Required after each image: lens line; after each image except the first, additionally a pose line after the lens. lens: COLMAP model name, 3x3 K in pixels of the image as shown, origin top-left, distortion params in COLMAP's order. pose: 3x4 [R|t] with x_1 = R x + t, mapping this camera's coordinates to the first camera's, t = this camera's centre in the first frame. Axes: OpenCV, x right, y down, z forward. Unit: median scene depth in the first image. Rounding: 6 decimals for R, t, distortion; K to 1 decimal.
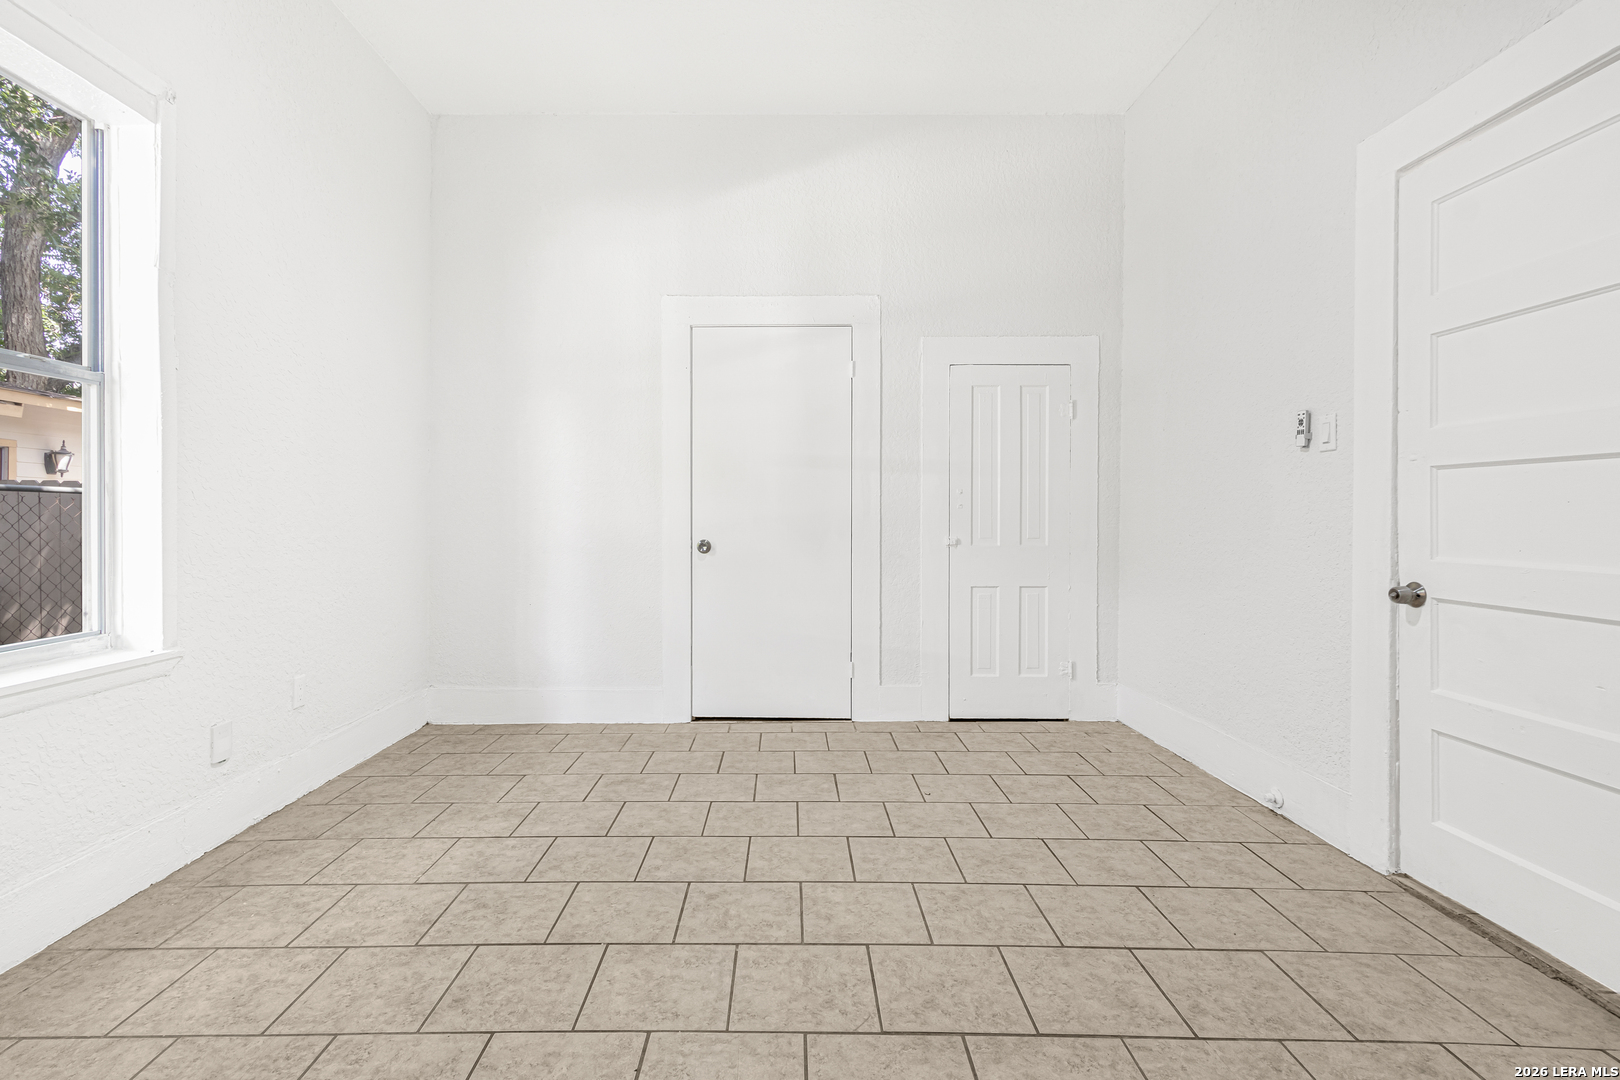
lens RADIAL K [[758.4, 0, 807.7], [0, 758.4, 526.6], [0, 0, 1]] dist [0.006714, -0.000068]
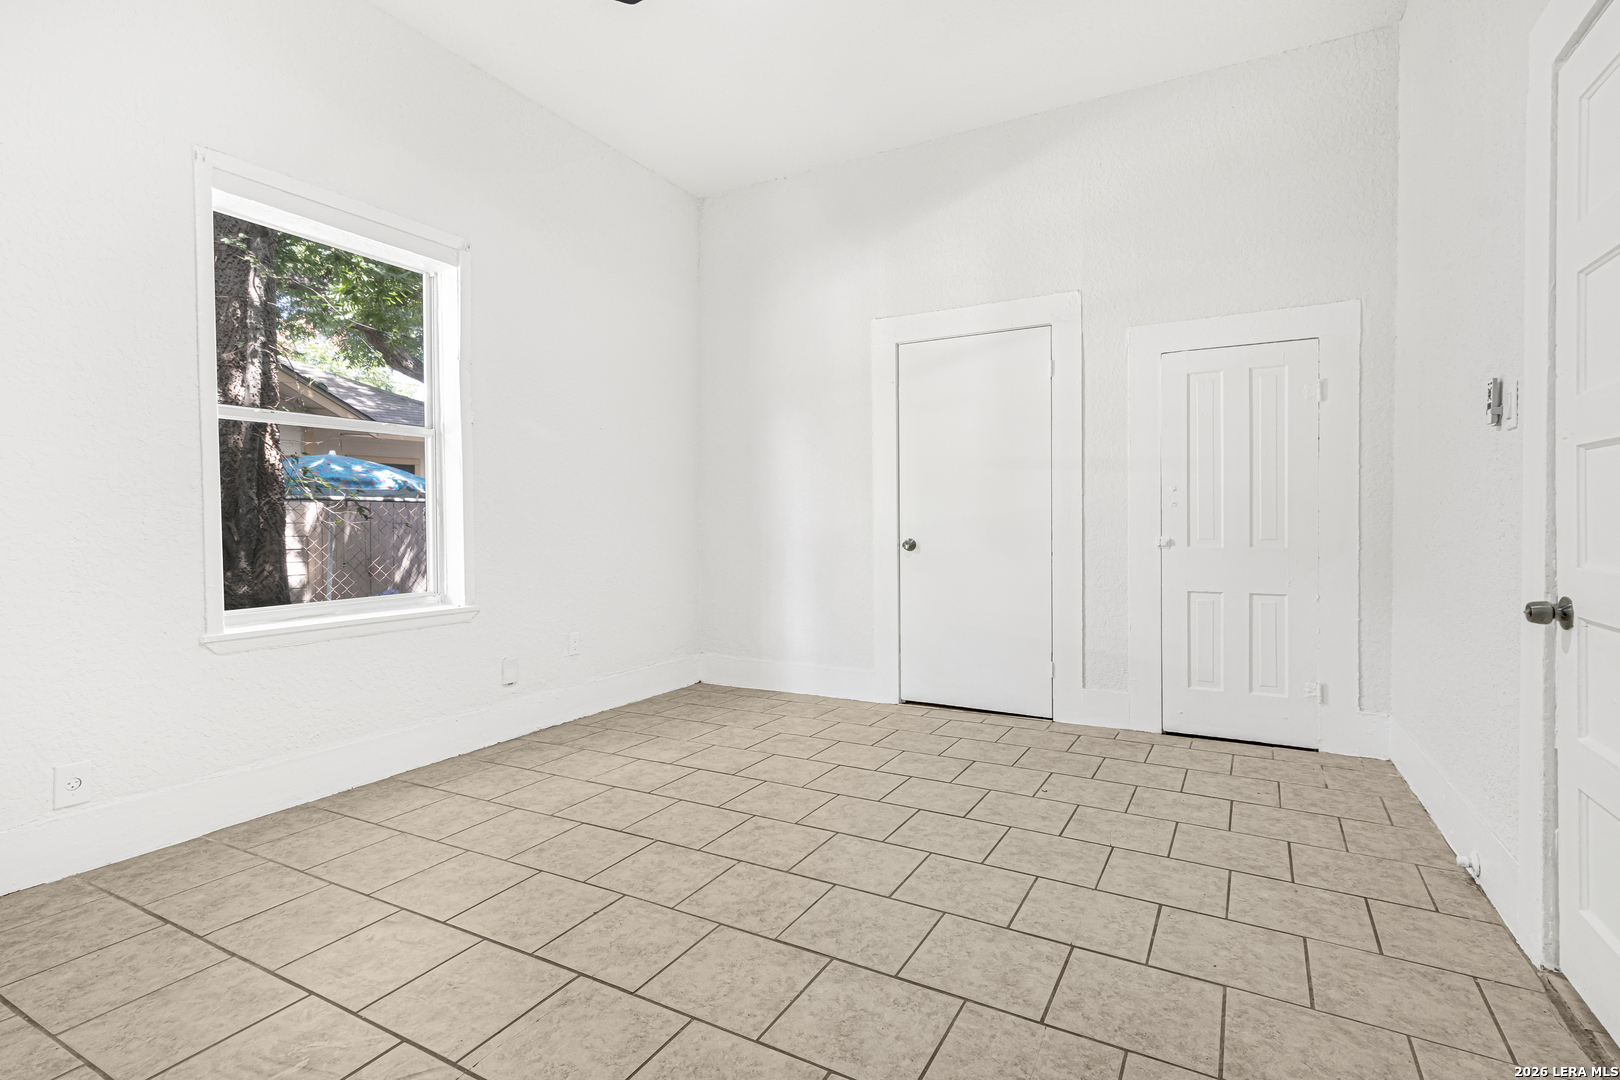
lens RADIAL K [[758.4, 0, 855.1], [0, 758.4, 535.7], [0, 0, 1]] dist [0.006714, -0.000068]
pose [[0.890508, 0.004702, -0.454943, 0.461894], [-0.000050, 0.999948, 0.010238, 0.003146], [0.454967, -0.009094, 0.890462, -0.012059]]
